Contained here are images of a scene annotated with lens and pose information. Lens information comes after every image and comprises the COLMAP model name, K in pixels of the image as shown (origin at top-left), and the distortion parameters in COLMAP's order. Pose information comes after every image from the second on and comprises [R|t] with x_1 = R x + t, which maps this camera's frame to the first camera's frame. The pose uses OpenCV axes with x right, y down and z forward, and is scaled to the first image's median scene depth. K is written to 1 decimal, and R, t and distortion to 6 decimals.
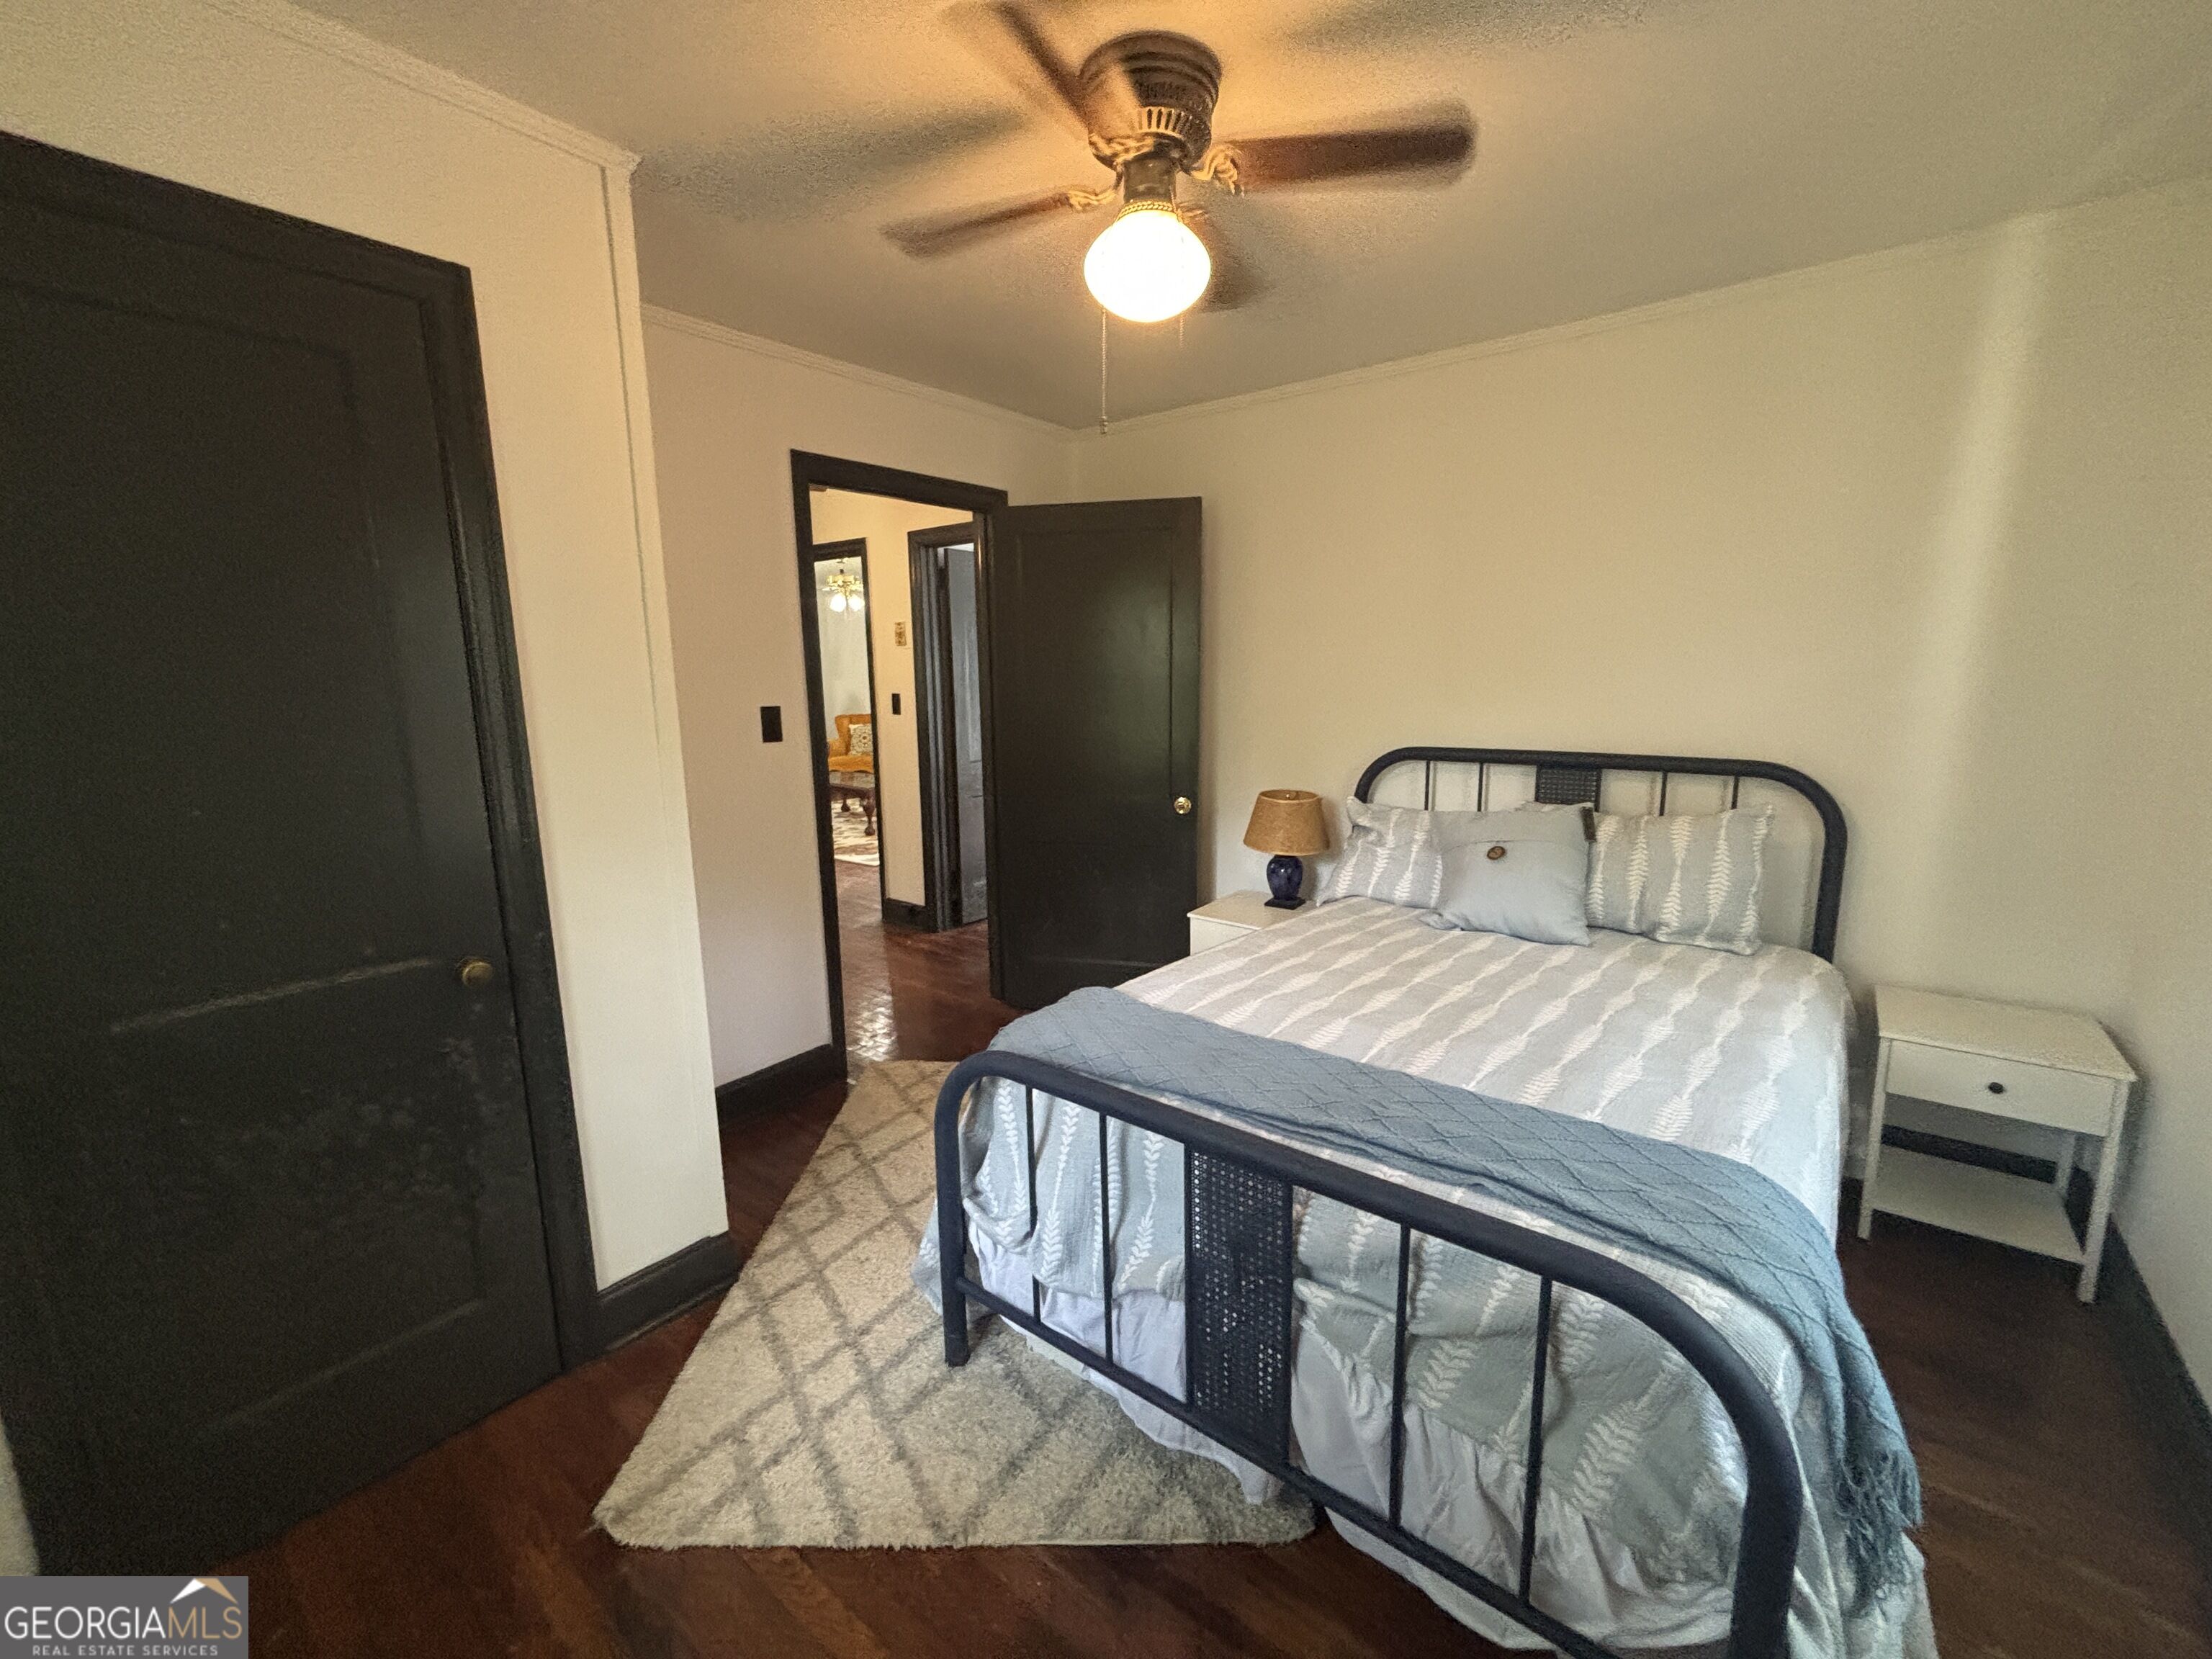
lens RADIAL K [[894.6, 0, 1099.6], [0, 894.6, 815.0], [0, 0, 1]] dist [0.001752, 0.001423]
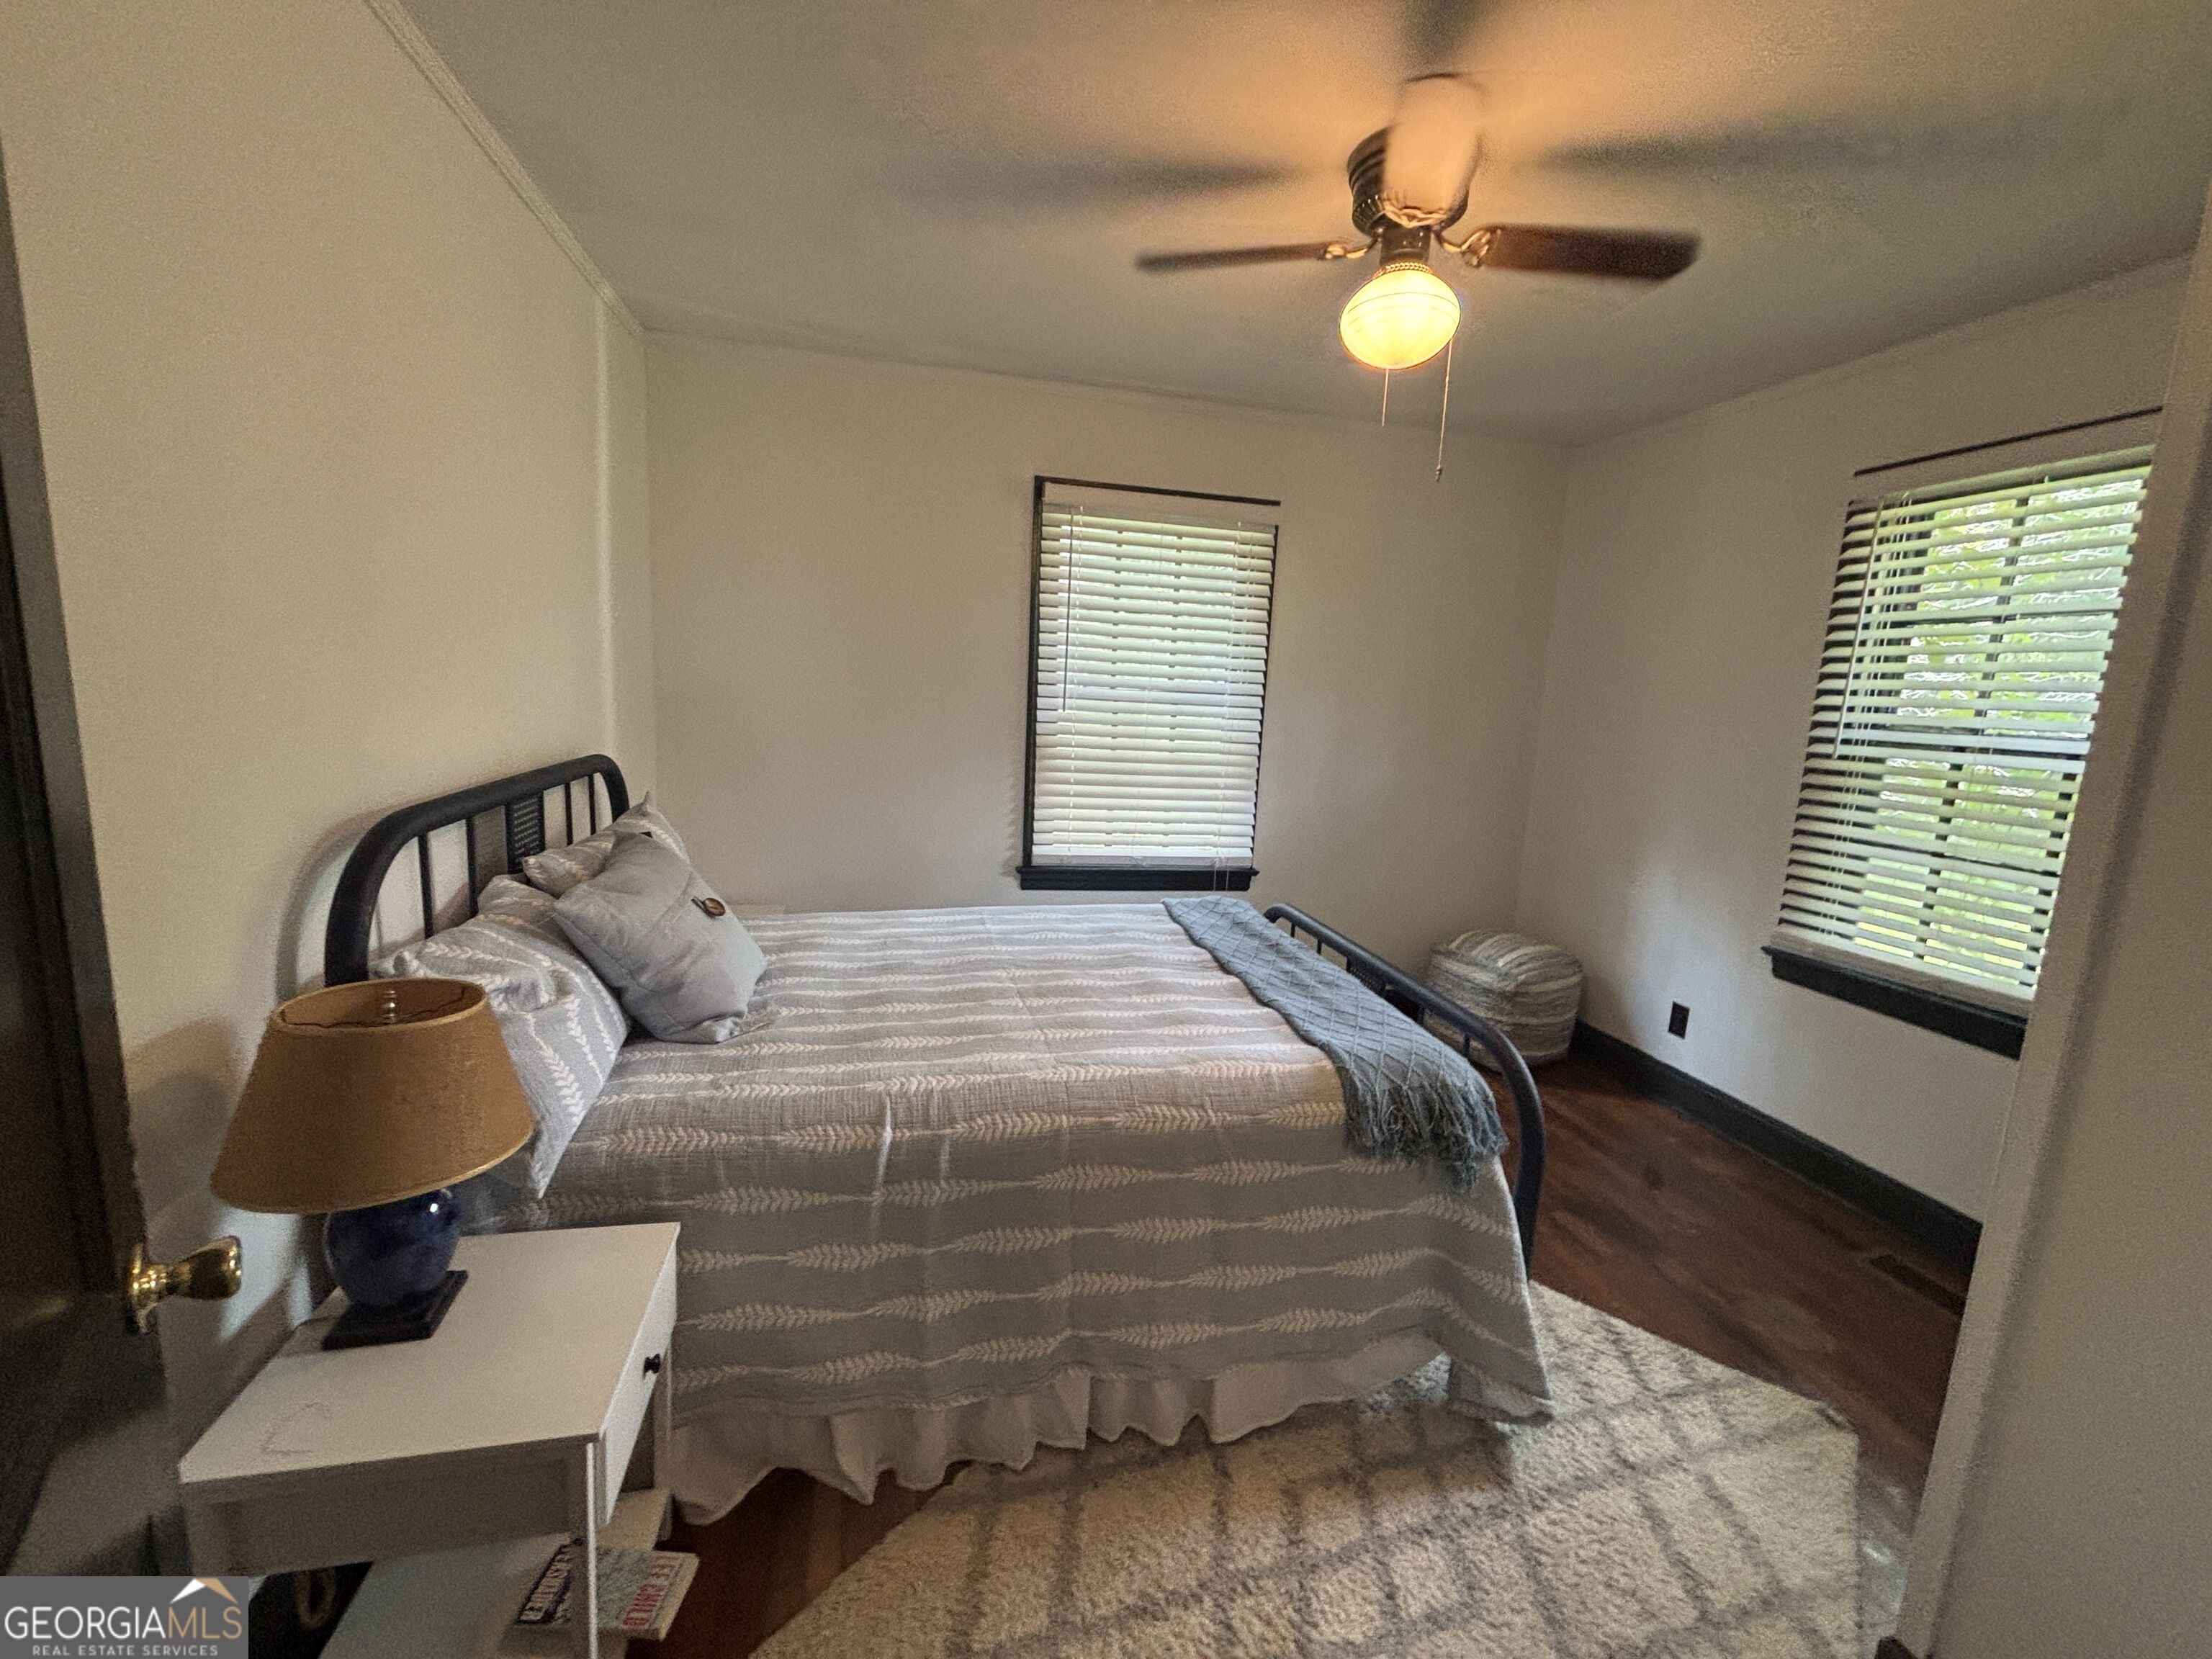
lens RADIAL K [[894.6, 0, 1099.4], [0, 894.6, 821.7], [0, 0, 1]] dist [0.001752, 0.001423]
pose [[-0.785405, -0.116323, 0.607954, -0.306190], [0.073883, 0.957544, 0.278660, -0.259320], [-0.614557, 0.263778, -0.743465, 1.661400]]
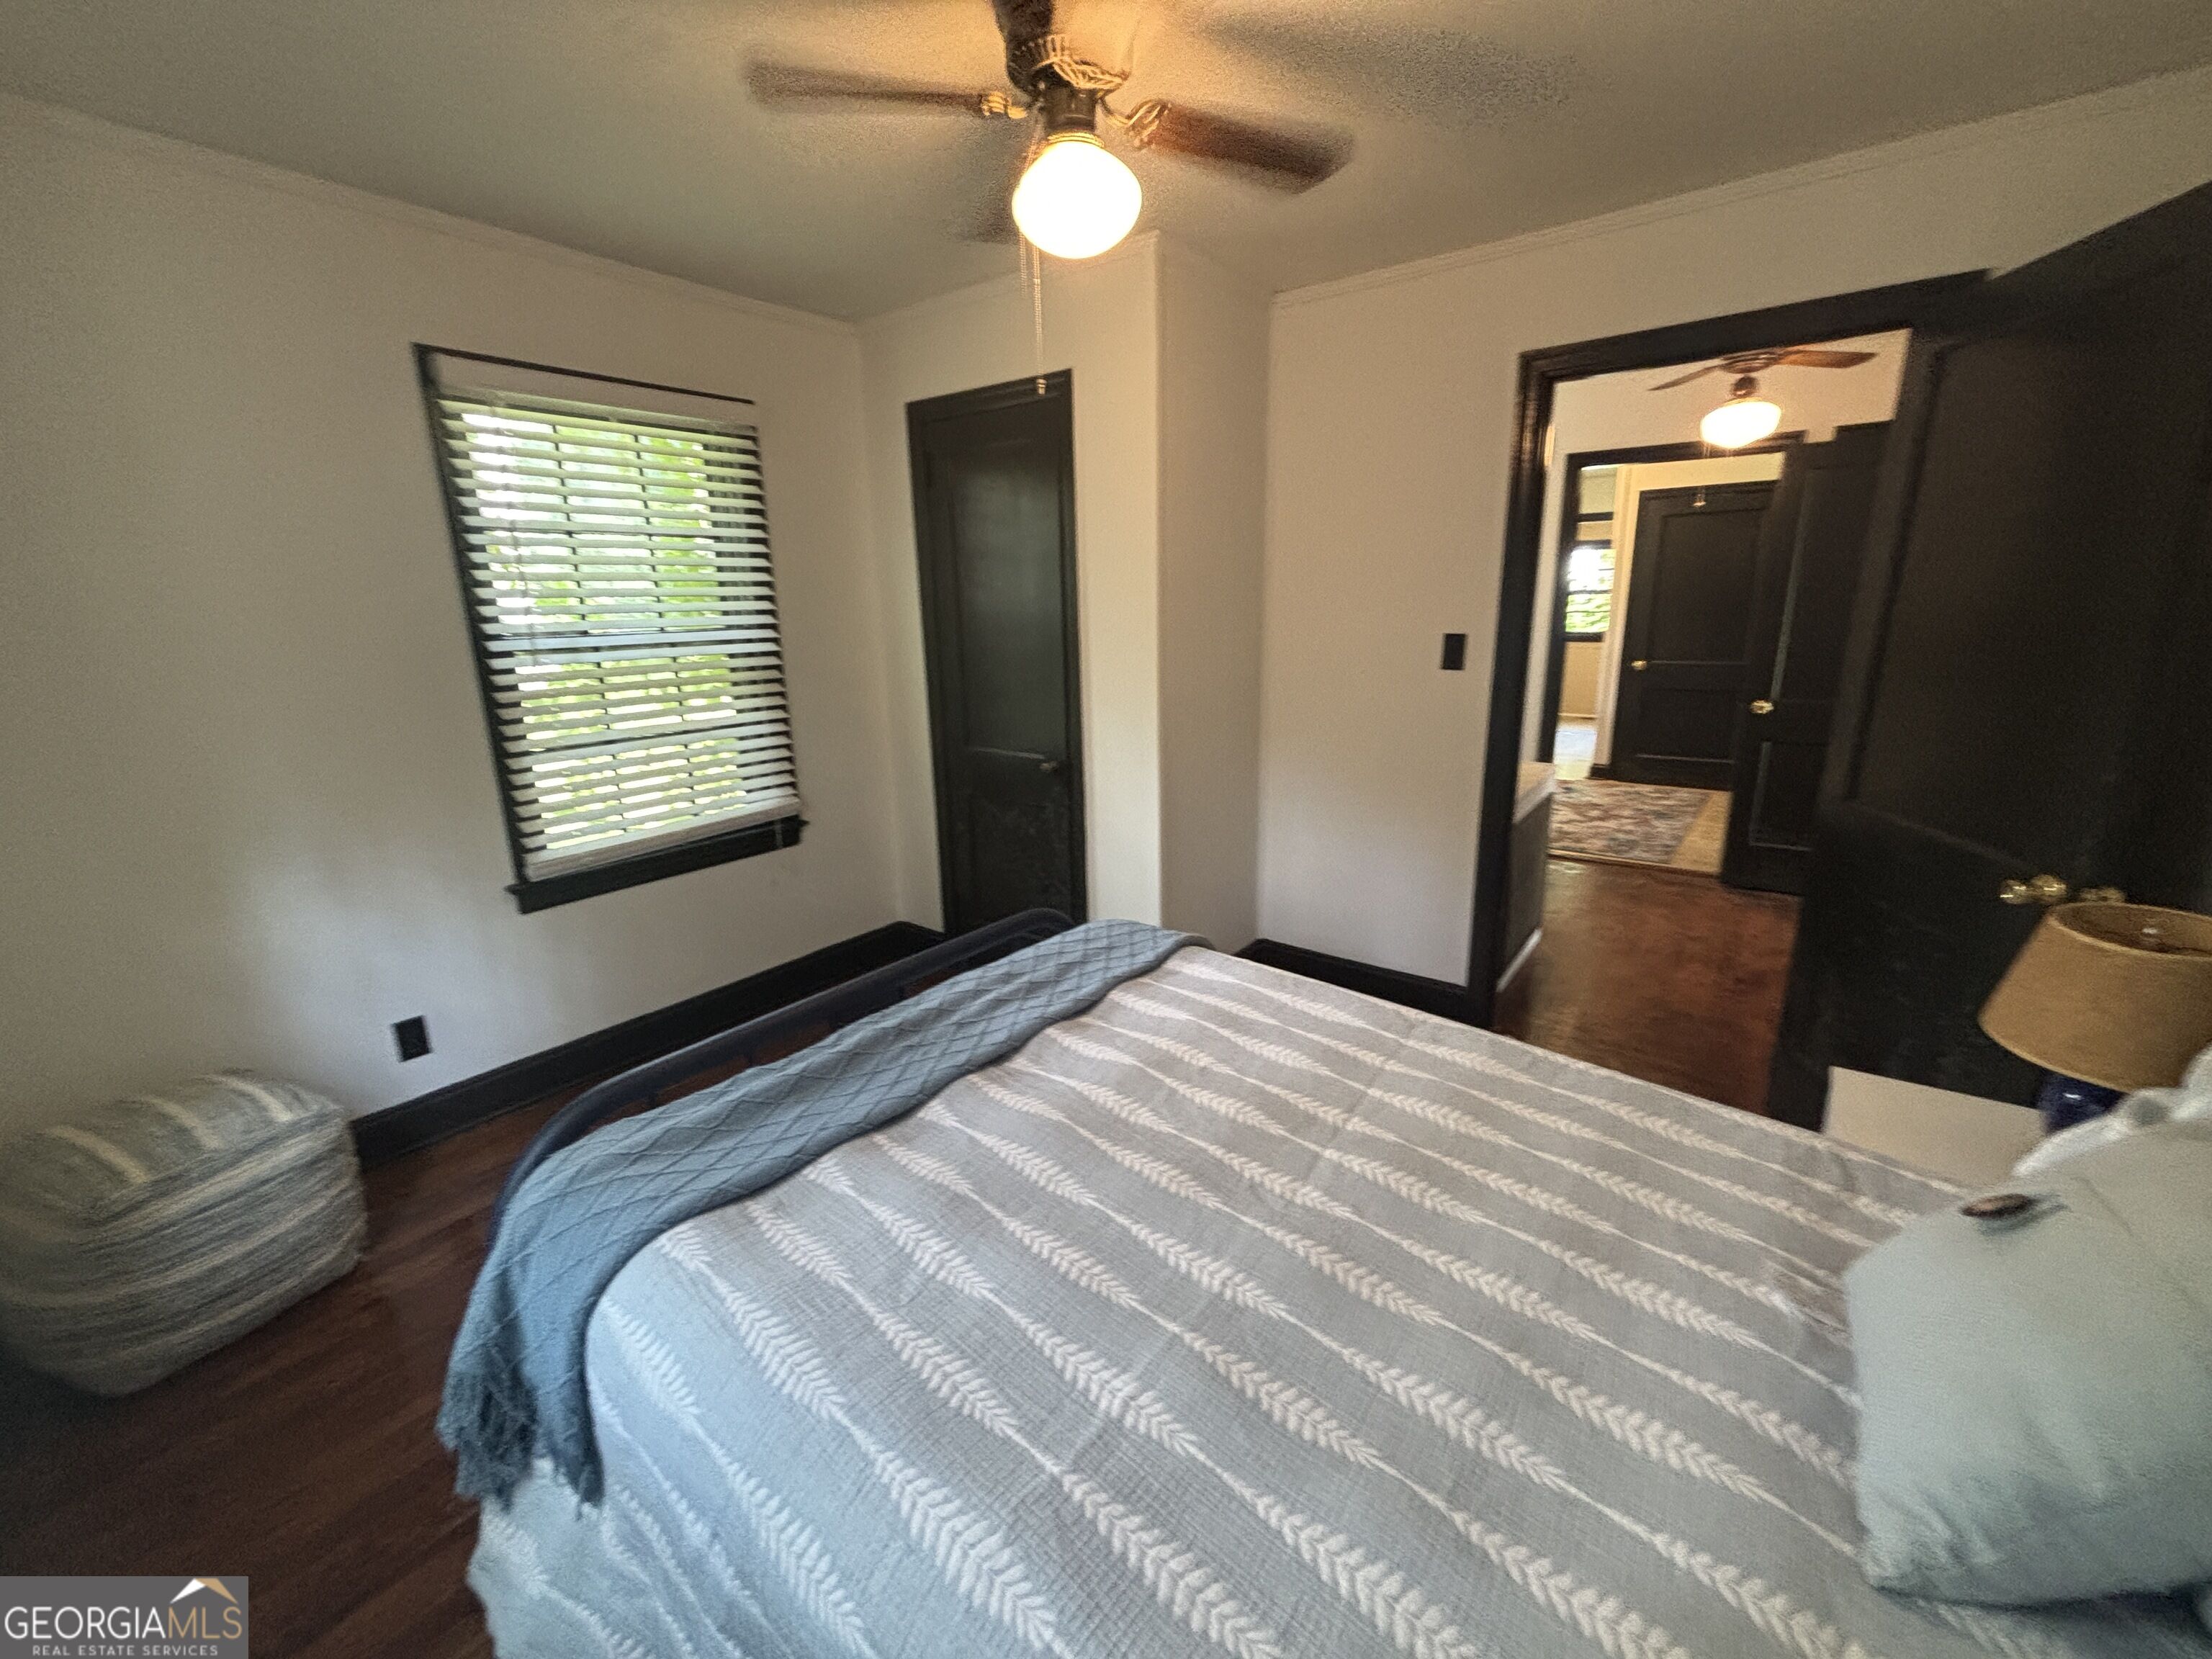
lens RADIAL K [[894.6, 0, 1096.9], [0, 894.6, 831.1], [0, 0, 1]] dist [0.001752, 0.001423]
pose [[0.024298, 0.265557, -0.963789, 0.881473], [-0.156026, 0.953267, 0.258724, -0.148451], [0.987454, 0.144089, 0.064596, 0.799048]]
